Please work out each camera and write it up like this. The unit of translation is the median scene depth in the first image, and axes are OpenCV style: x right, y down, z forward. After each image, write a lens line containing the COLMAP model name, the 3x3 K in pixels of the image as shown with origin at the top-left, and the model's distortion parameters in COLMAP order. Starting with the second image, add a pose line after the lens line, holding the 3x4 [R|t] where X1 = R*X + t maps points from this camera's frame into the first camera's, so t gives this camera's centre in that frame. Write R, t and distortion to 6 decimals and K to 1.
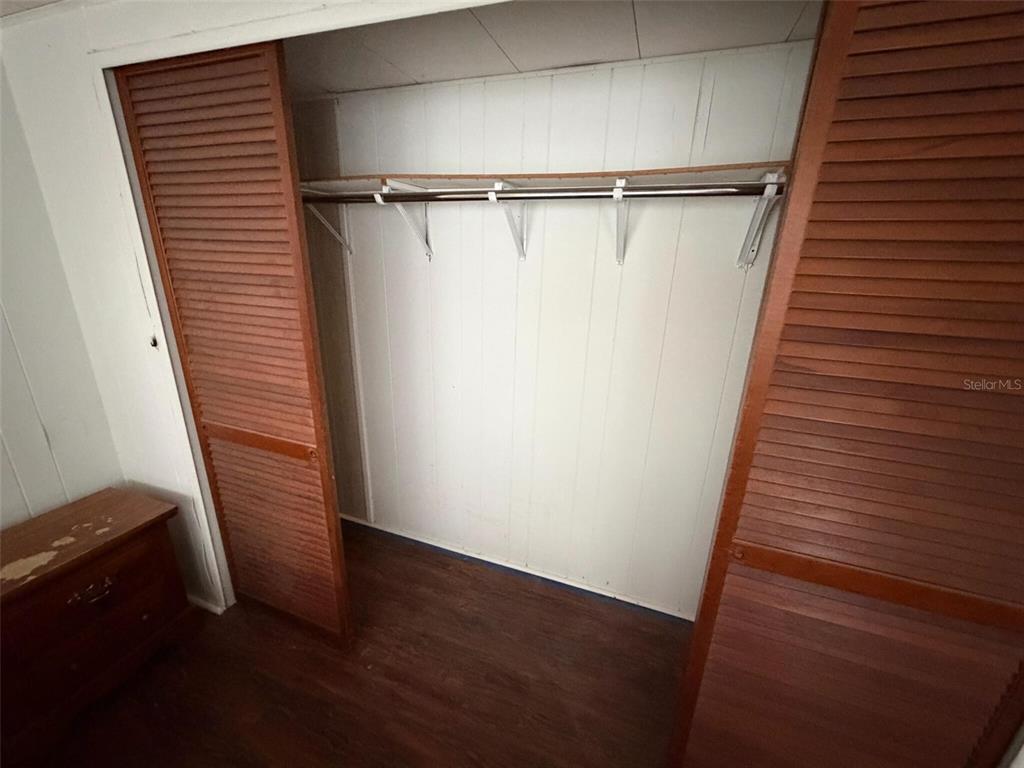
lens RADIAL K [[408.3, 0, 511.1], [0, 408.3, 385.7], [0, 0, 1]] dist [0.000031, -0.000503]
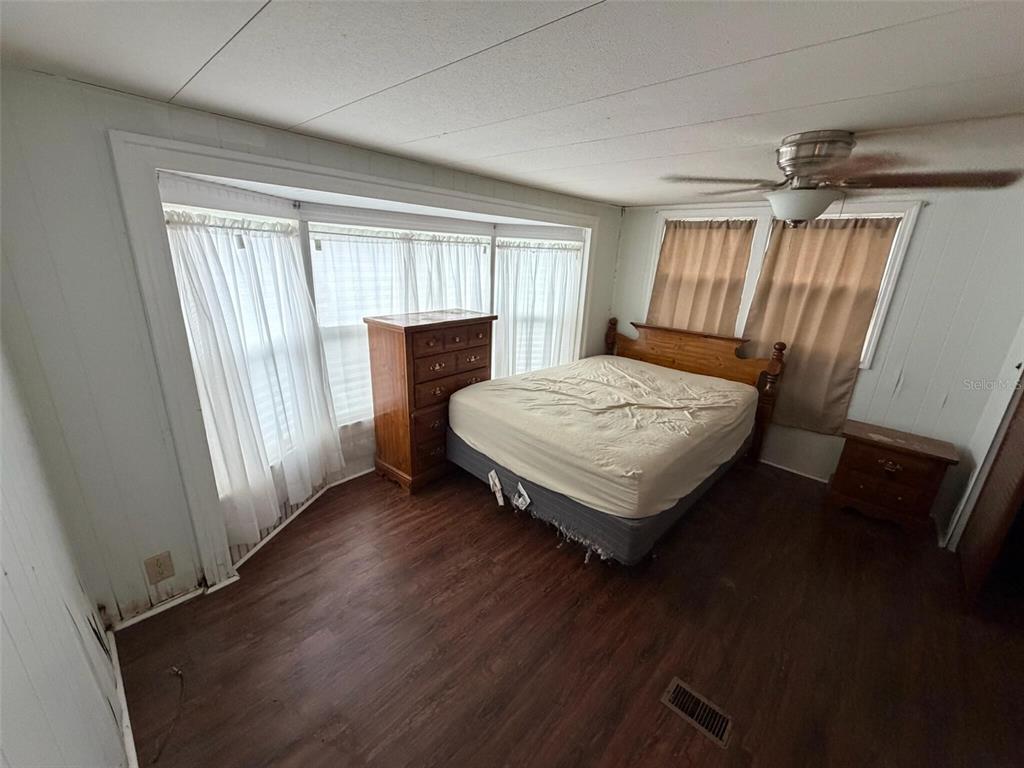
lens RADIAL K [[408.3, 0, 511.1], [0, 408.3, 385.7], [0, 0, 1]] dist [0.000031, -0.000503]
pose [[-0.384602, 0.240456, -0.891214, 1.321304], [-0.331272, 0.865207, 0.376399, 0.016756], [0.861592, 0.439998, -0.253104, -0.270757]]
